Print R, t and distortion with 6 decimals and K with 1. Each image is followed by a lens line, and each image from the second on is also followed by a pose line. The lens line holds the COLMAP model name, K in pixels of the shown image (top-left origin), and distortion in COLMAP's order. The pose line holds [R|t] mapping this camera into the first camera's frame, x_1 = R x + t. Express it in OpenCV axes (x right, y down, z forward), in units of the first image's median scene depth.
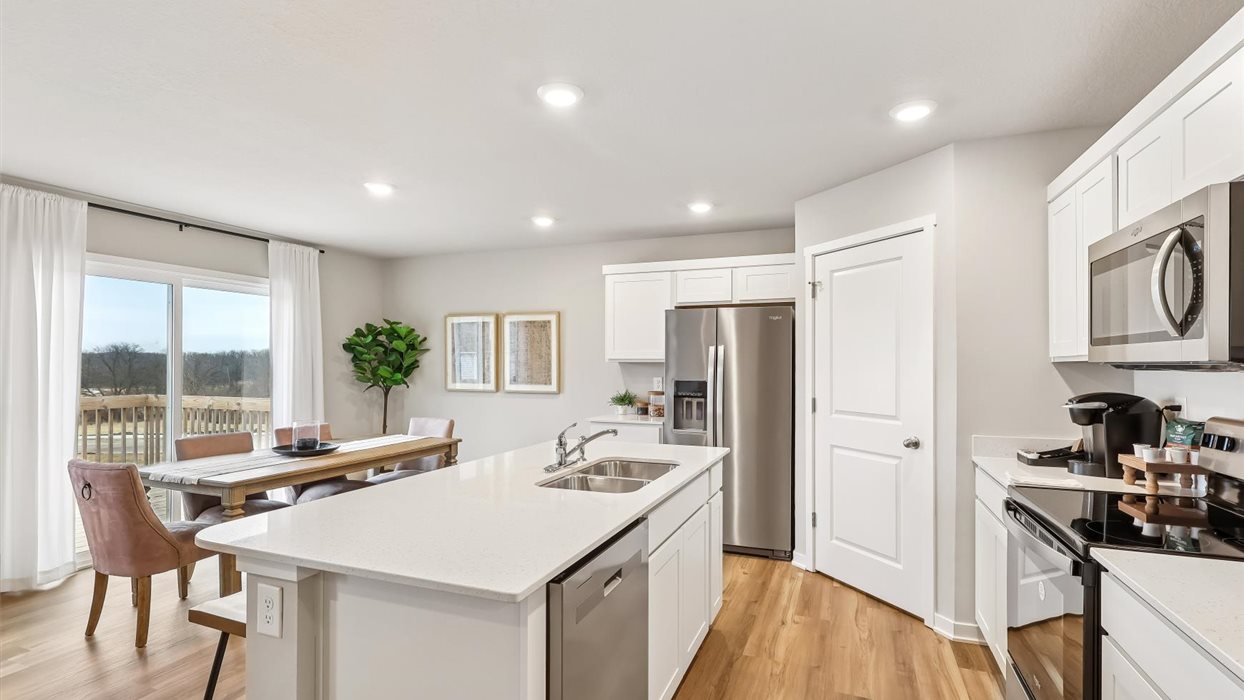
lens RADIAL K [[606.8, 0, 583.4], [0, 606.8, 360.0], [0, 0, 1]] dist [0.013592, 0.000707]
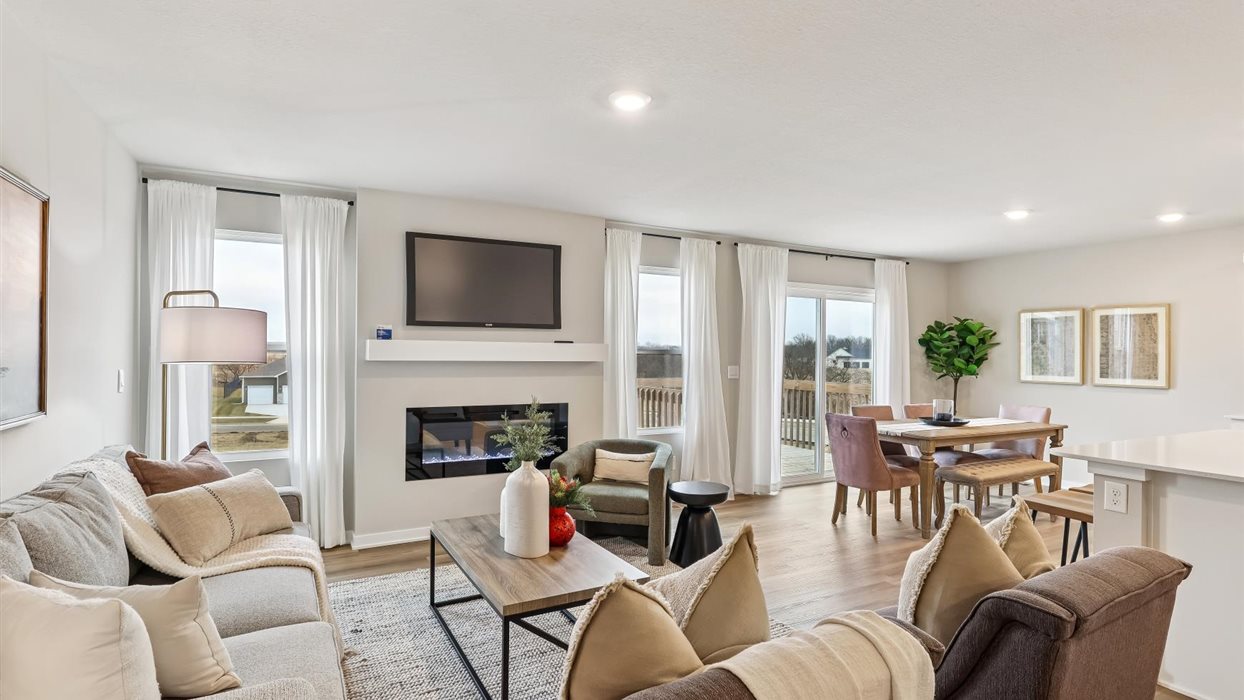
lens RADIAL K [[606.8, 0, 625.1], [0, 606.8, 352.1], [0, 0, 1]] dist [0.013592, 0.000707]
pose [[0.795331, 0.005829, -0.606148, -0.136140], [-0.006009, 0.999980, 0.001732, 0.000364], [0.606146, 0.002264, 0.795350, -0.294896]]
